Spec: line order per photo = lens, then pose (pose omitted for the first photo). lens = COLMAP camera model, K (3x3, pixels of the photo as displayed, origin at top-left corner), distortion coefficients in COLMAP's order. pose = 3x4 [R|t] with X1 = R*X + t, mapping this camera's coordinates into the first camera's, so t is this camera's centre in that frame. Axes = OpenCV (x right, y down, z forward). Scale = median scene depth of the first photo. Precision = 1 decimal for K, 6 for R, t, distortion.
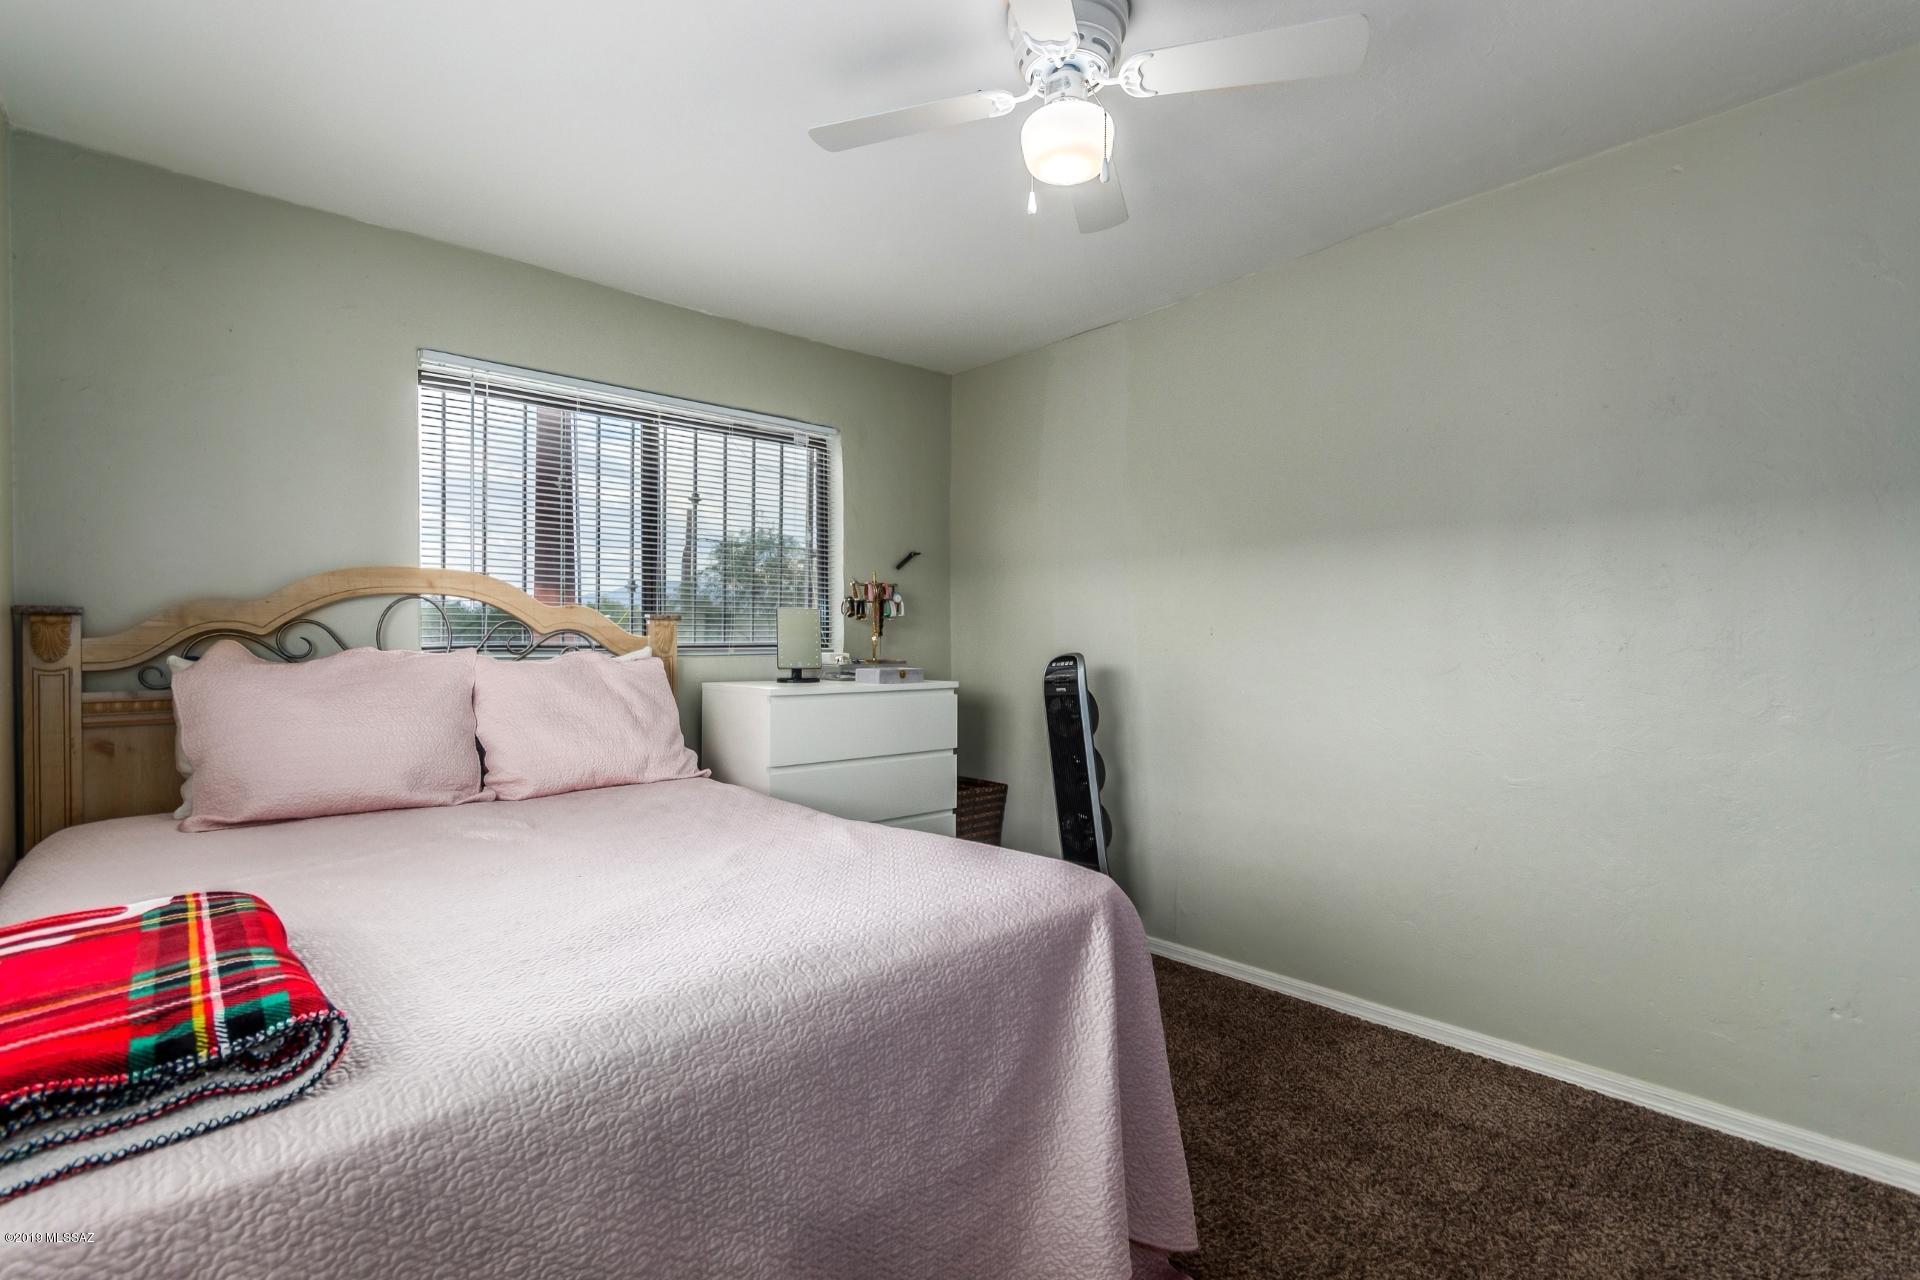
lens RADIAL K [[897.3, 0, 955.5], [0, 897.3, 640.9], [0, 0, 1]] dist [0.001053, -0.000079]
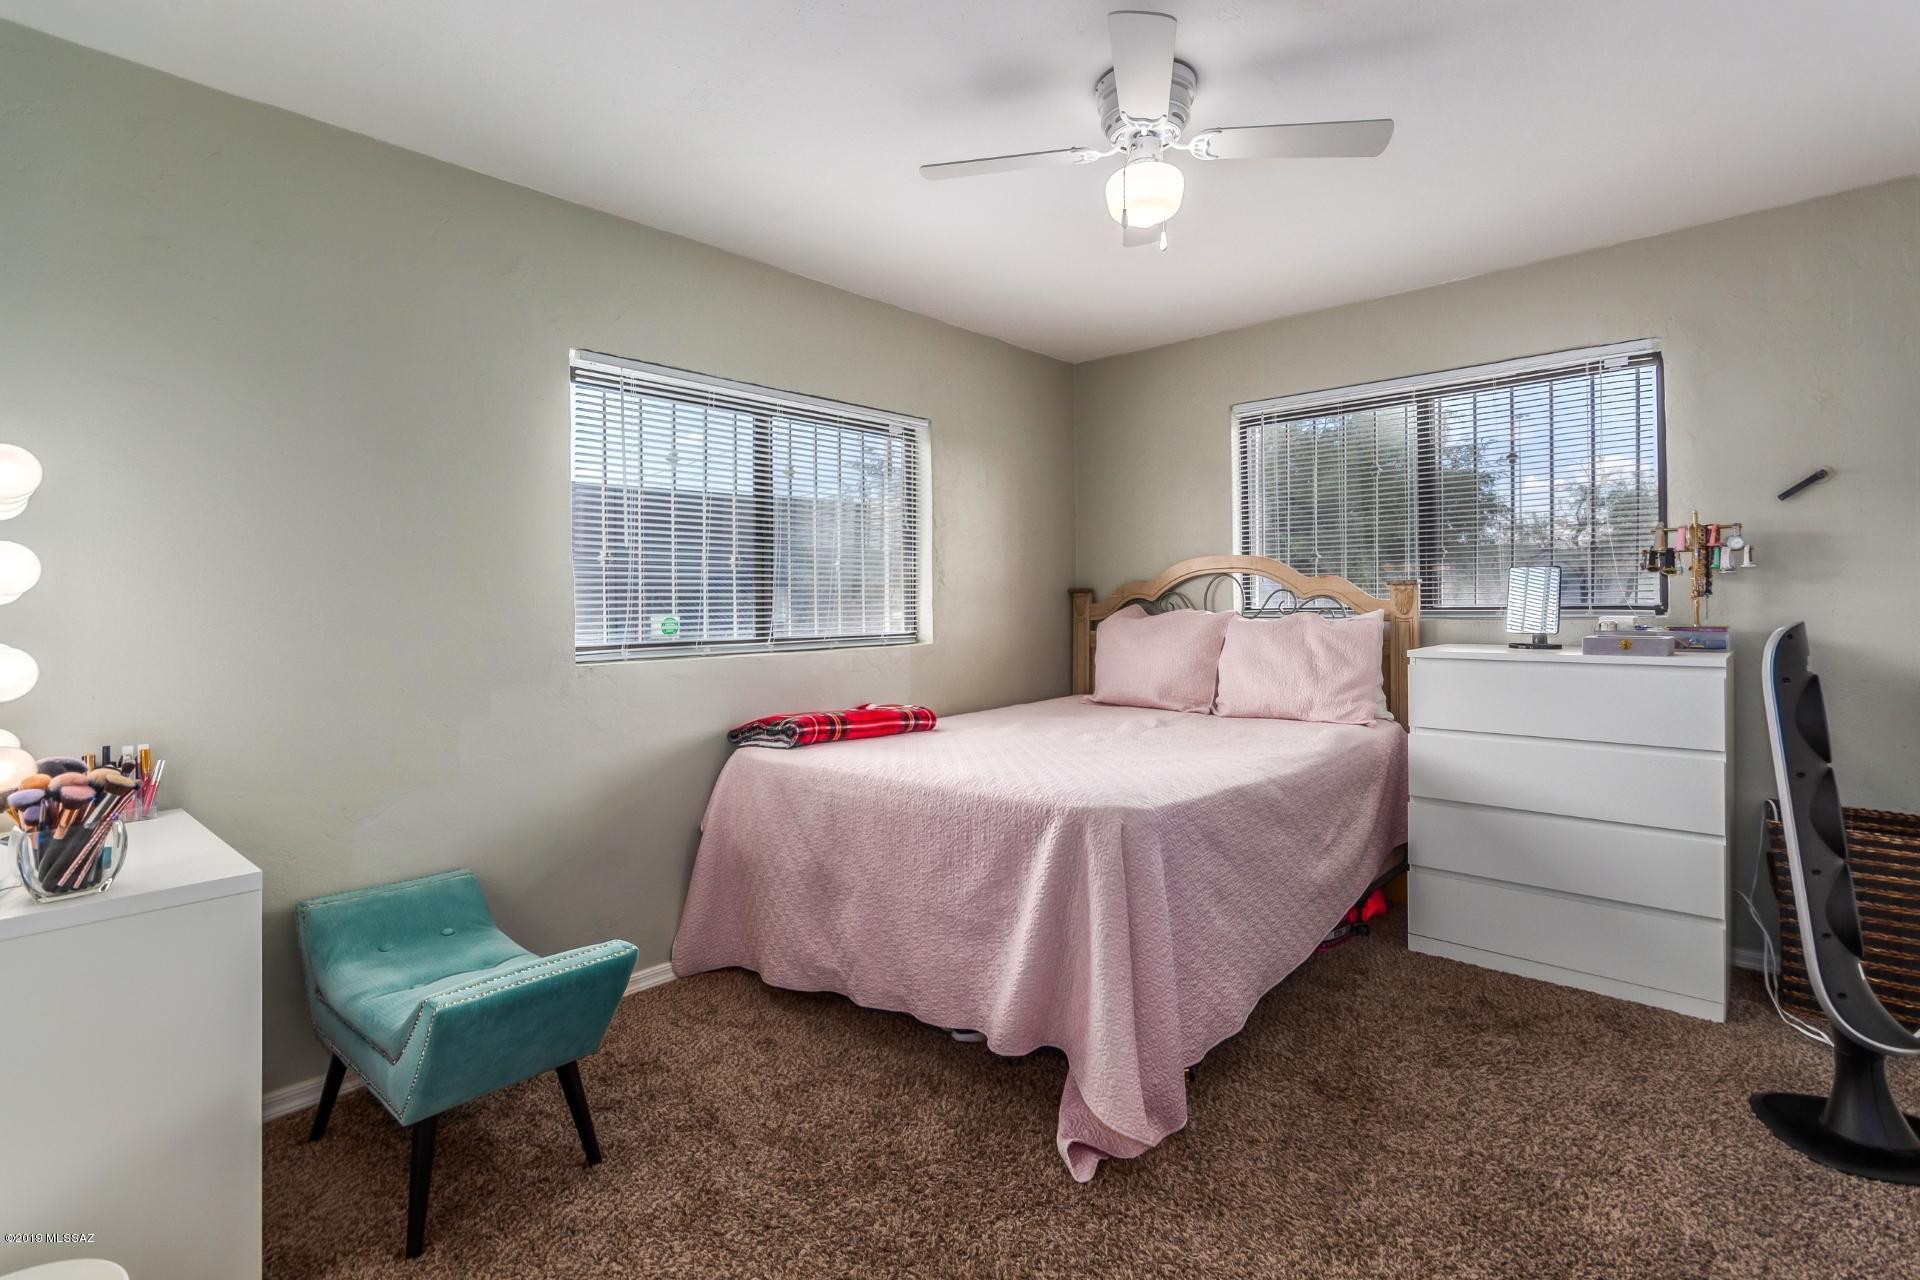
lens RADIAL K [[909.3, 0, 959.4], [0, 909.3, 586.3], [0, 0, 1]] dist [0.000518, 0.000002]
pose [[0.111144, -0.020378, -0.993595, 0.688885], [0.008776, 0.999771, -0.019523, -0.003705], [0.993766, -0.006550, 0.111297, 0.326731]]
